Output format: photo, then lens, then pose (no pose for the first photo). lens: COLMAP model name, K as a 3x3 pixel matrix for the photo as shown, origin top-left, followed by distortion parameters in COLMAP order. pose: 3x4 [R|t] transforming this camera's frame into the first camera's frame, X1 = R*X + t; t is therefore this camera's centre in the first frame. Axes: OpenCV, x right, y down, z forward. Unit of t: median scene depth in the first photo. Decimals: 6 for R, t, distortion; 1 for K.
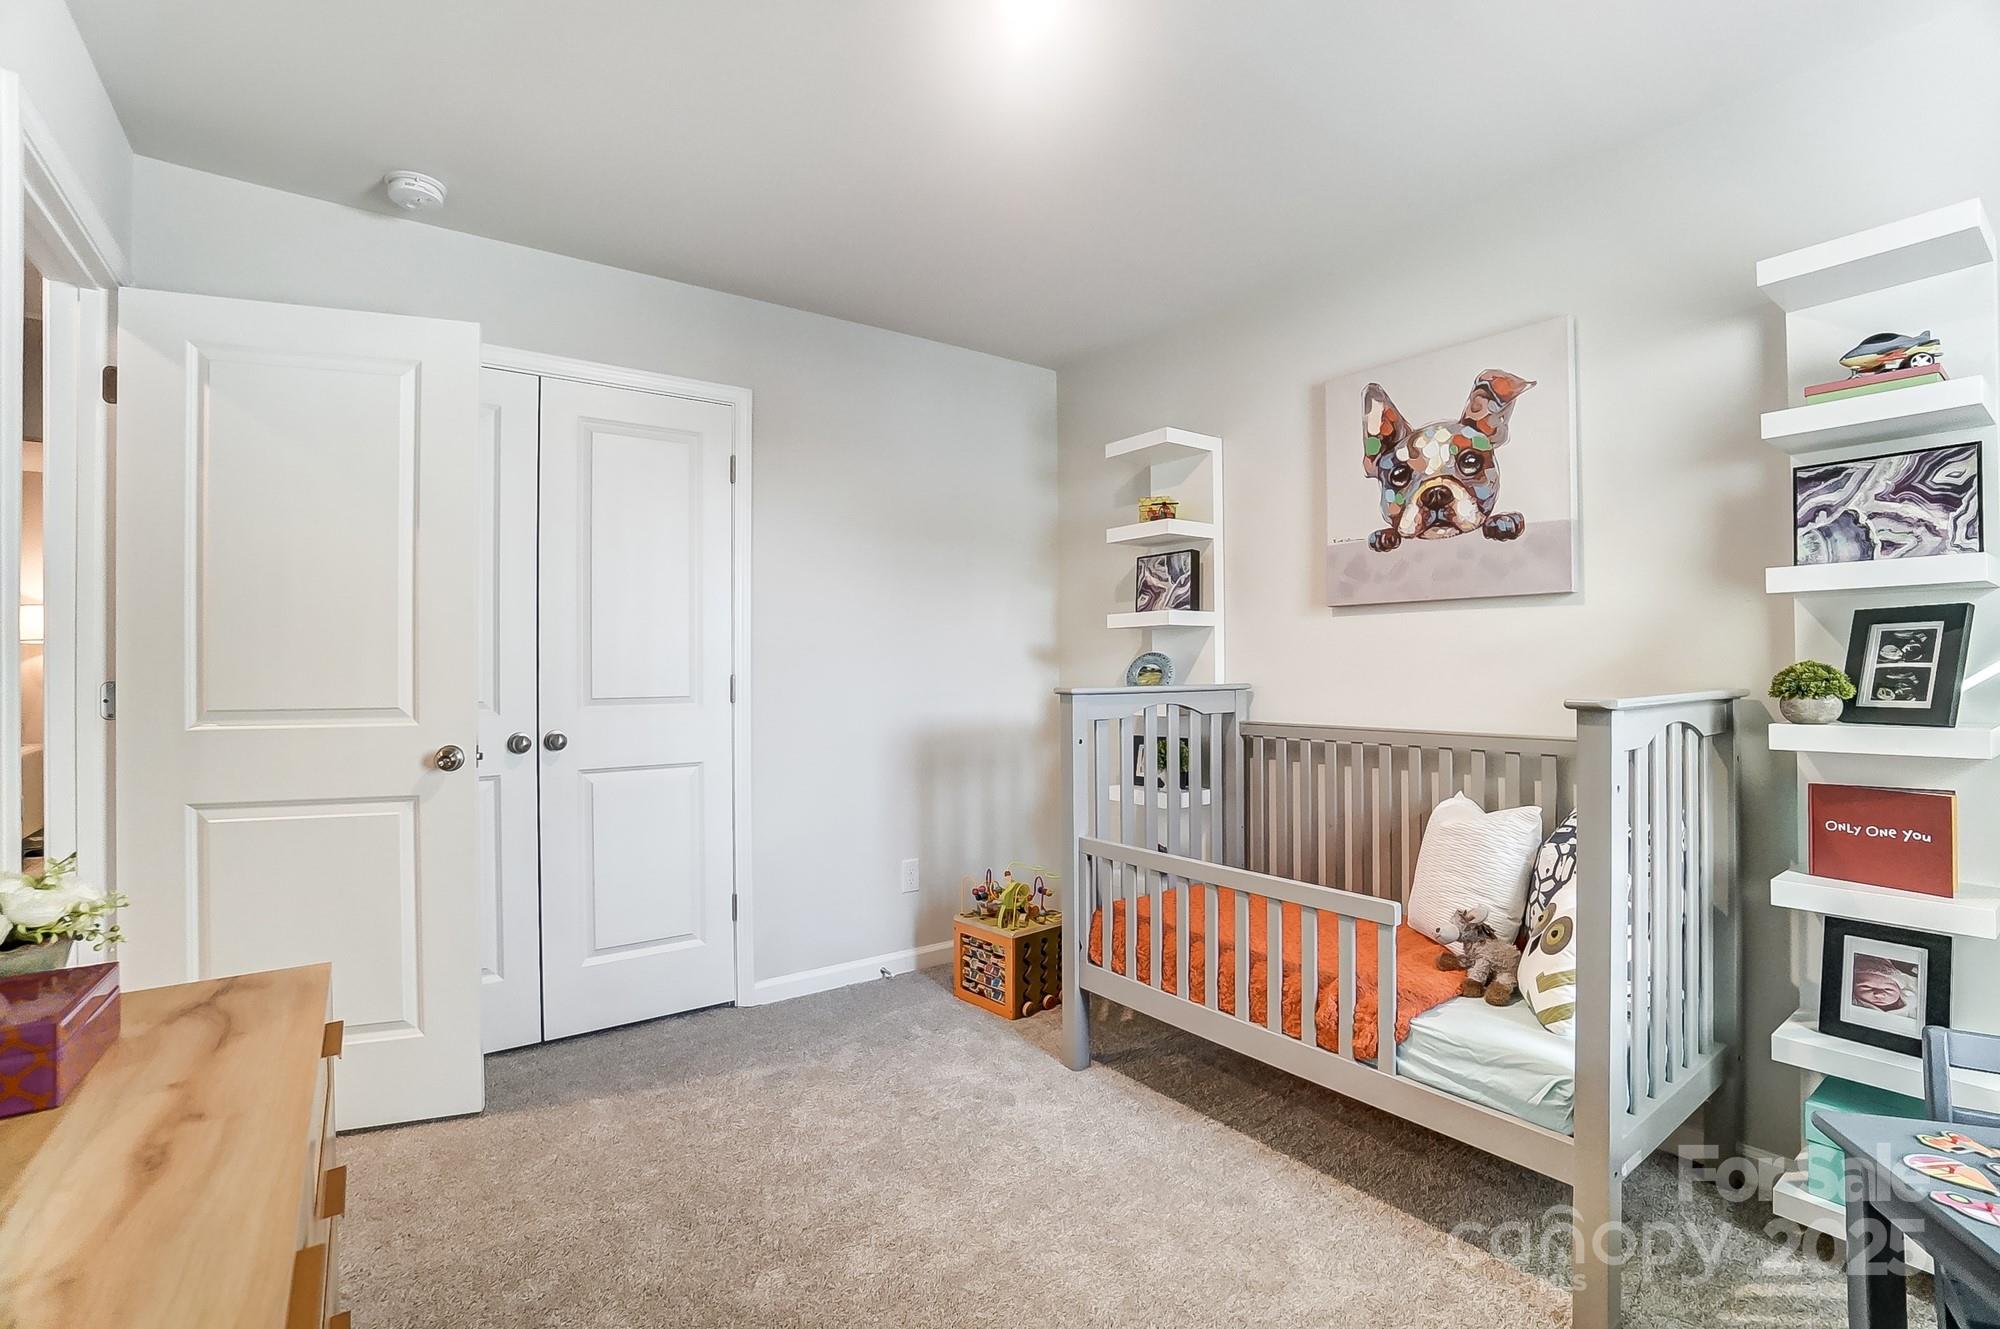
lens RADIAL K [[906.3, 0, 992.2], [0, 906.3, 661.5], [0, 0, 1]] dist [-0.071390, 0.028059]
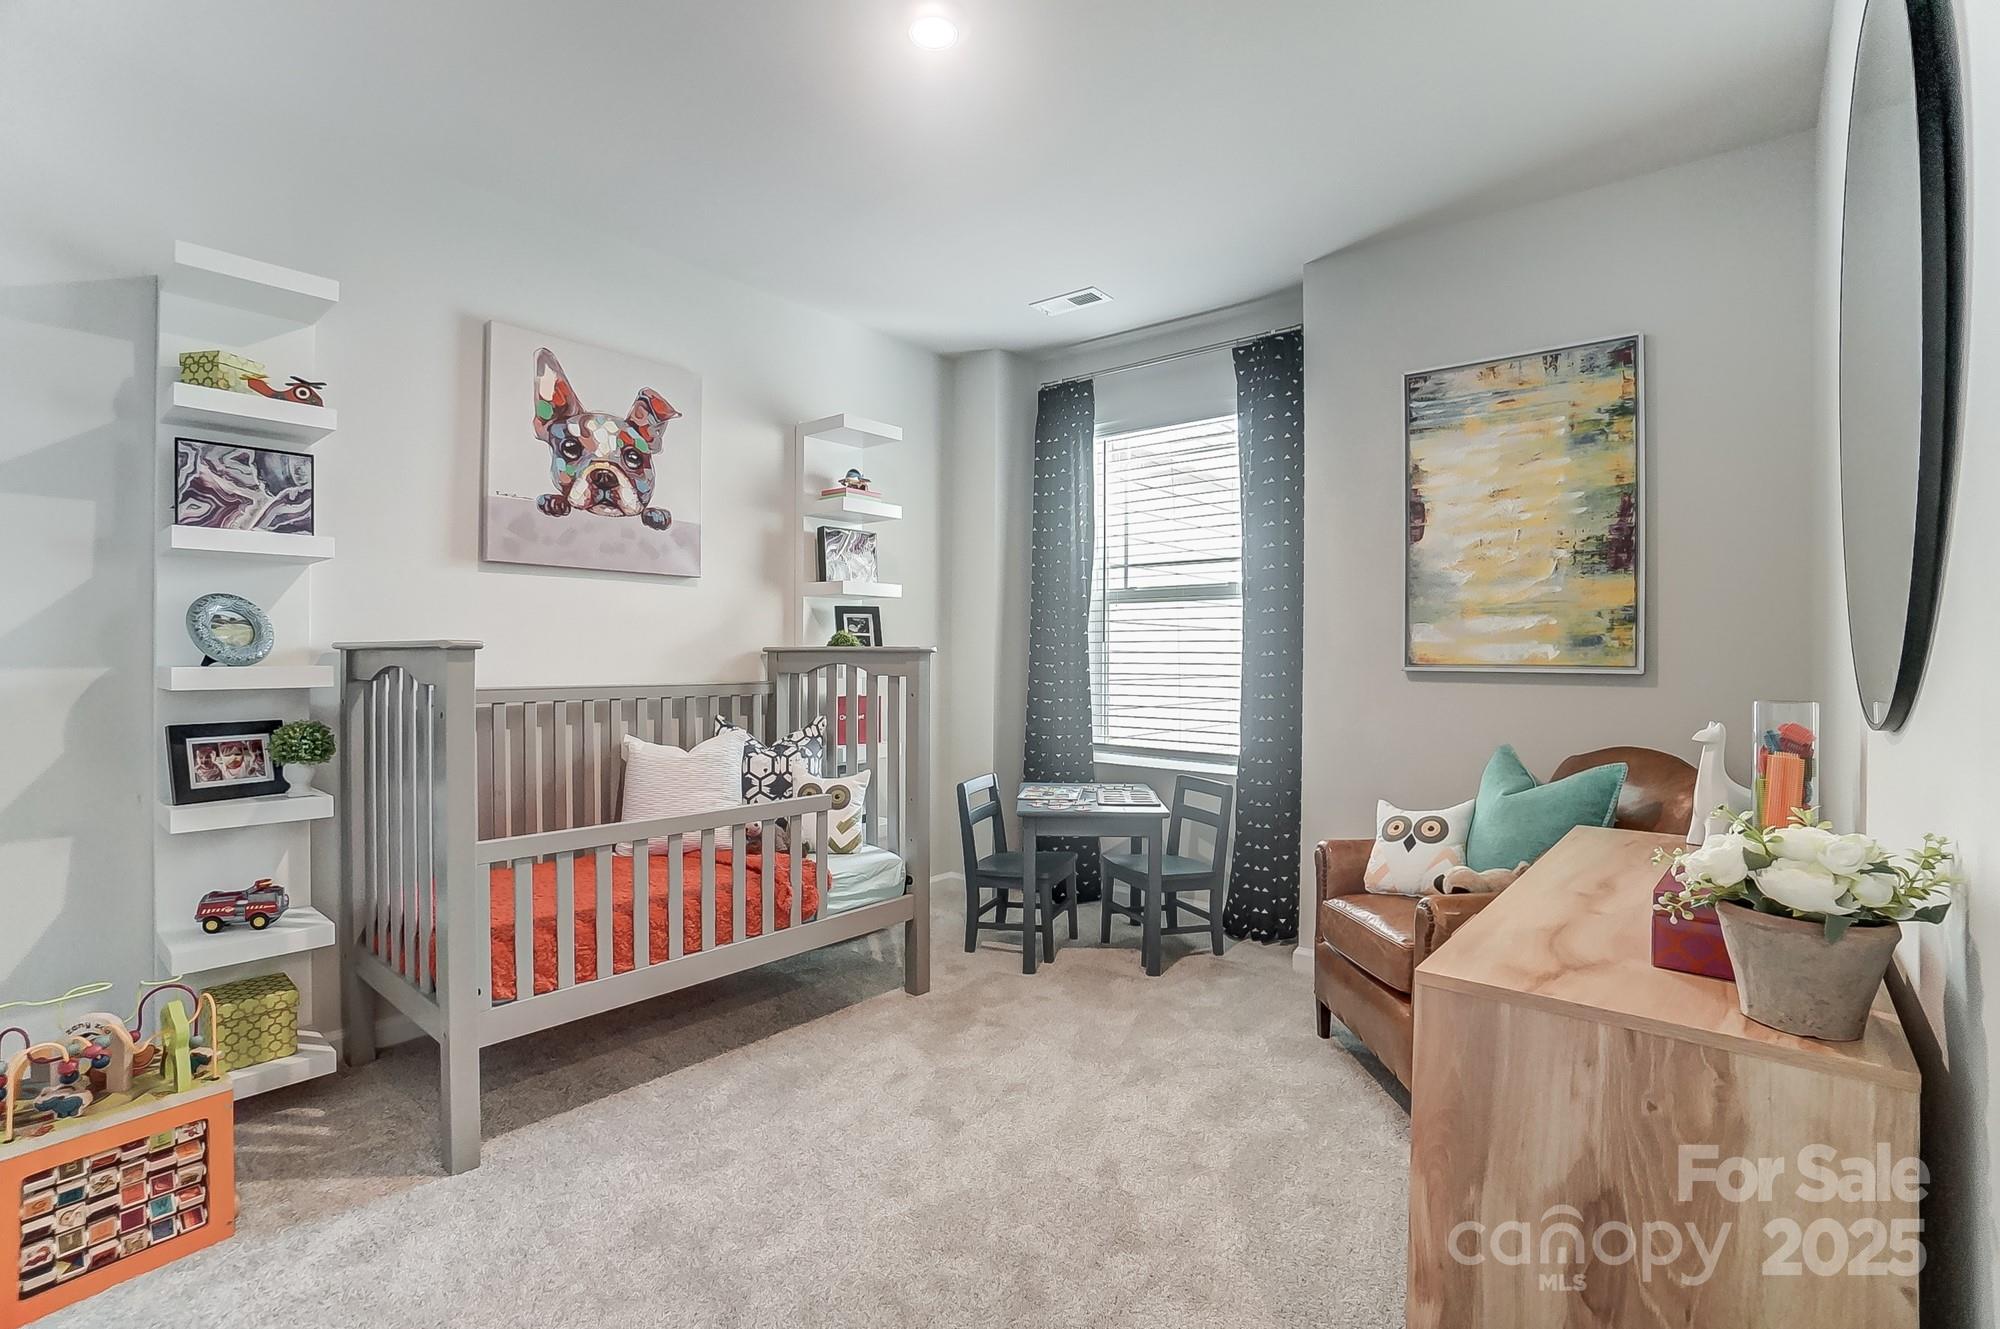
lens RADIAL K [[906.3, 0, 992.2], [0, 906.3, 661.5], [0, 0, 1]] dist [-0.071390, 0.028059]
pose [[-0.233552, 0.000173, 0.972344, -0.712086], [-0.008665, 0.999960, -0.002259, 0.045505], [-0.972306, -0.008953, -0.233541, 0.775127]]
